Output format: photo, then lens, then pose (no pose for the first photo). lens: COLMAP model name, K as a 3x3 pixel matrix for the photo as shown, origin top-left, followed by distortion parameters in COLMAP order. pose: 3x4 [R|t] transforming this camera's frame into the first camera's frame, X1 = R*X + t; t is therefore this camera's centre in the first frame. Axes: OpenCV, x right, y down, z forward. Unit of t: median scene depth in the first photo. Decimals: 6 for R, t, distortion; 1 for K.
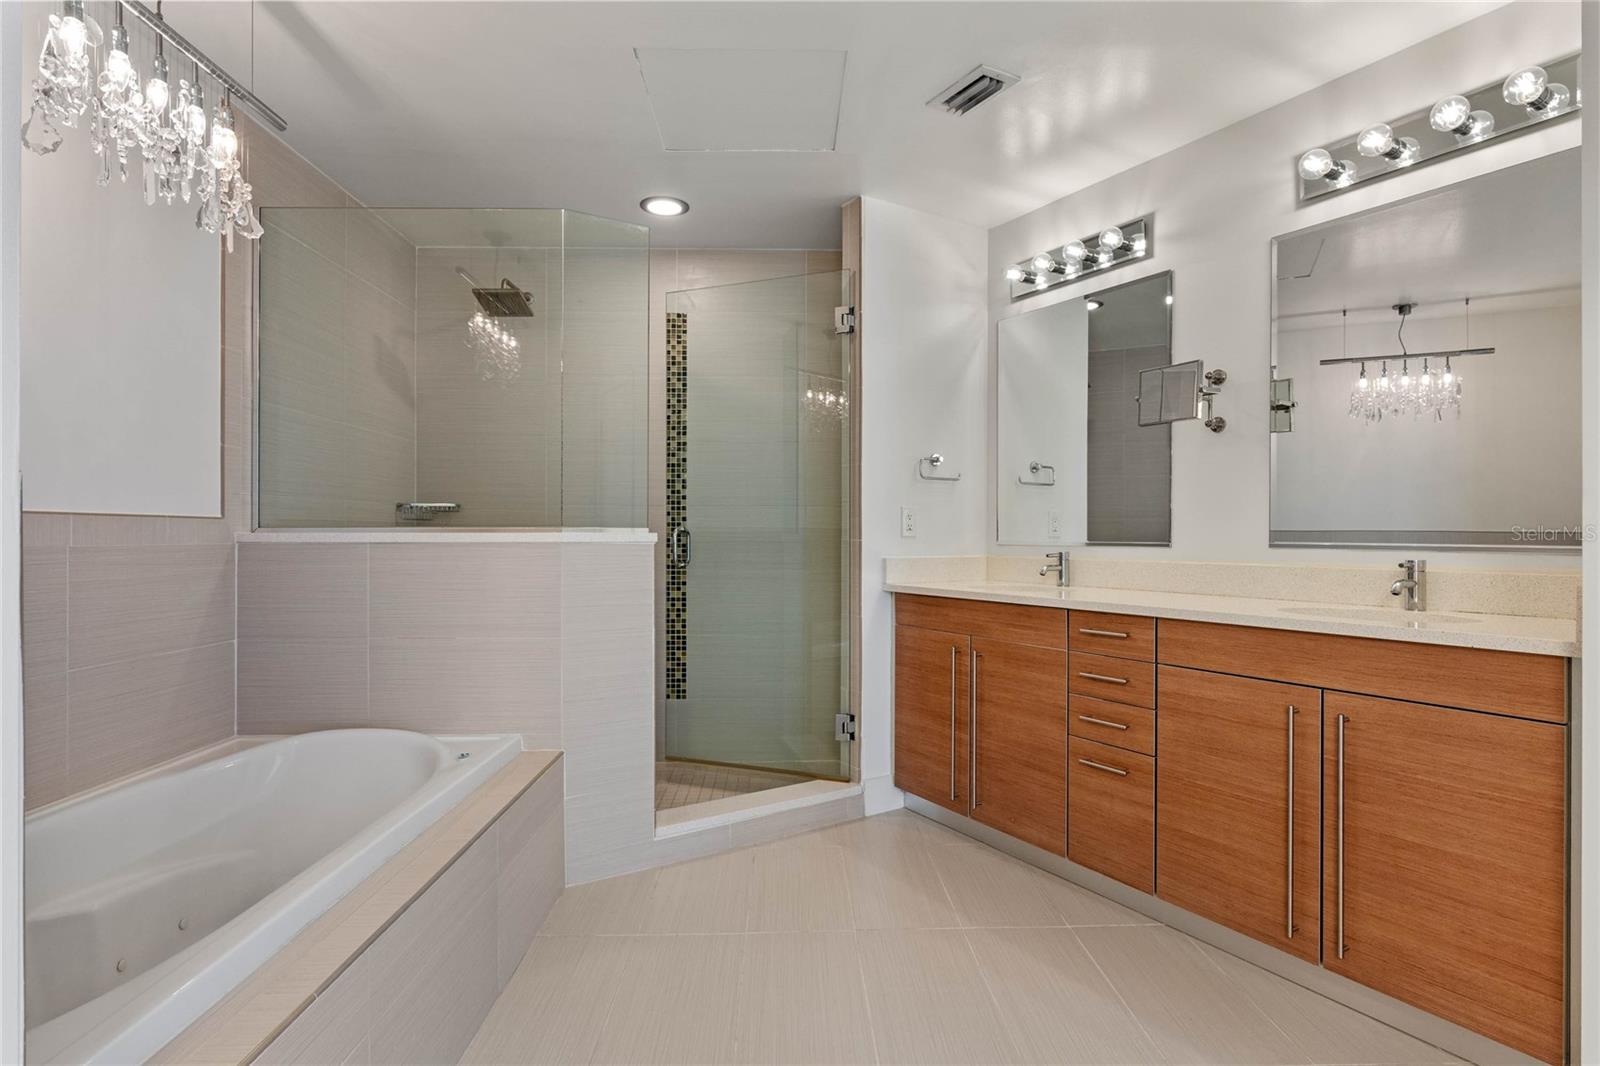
lens RADIAL K [[819.0, 0, 800.6], [0, 819.0, 537.7], [0, 0, 1]] dist [-0.002383, 0.000338]
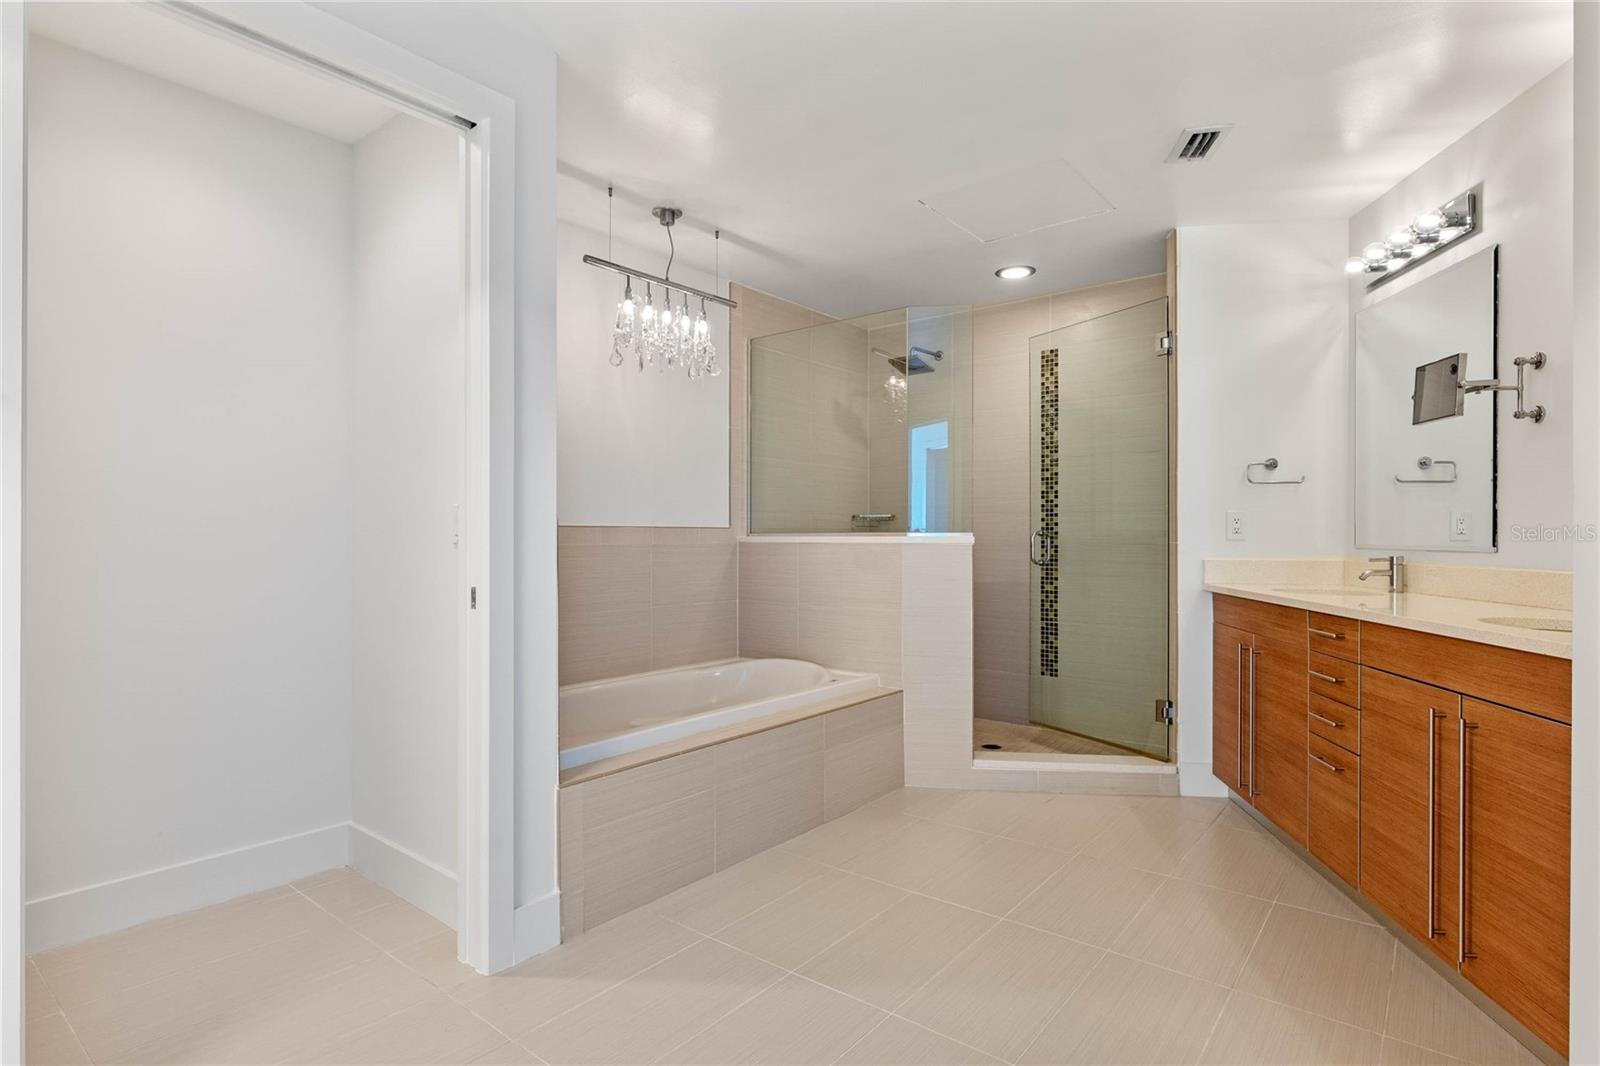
lens RADIAL K [[819.0, 0, 774.6], [0, 819.0, 544.0], [0, 0, 1]] dist [-0.002383, 0.000338]
pose [[0.749021, 0.006015, -0.662519, 0.384074], [-0.001901, 0.999974, 0.006930, -0.001720], [0.662543, -0.003931, 0.749013, -0.169993]]
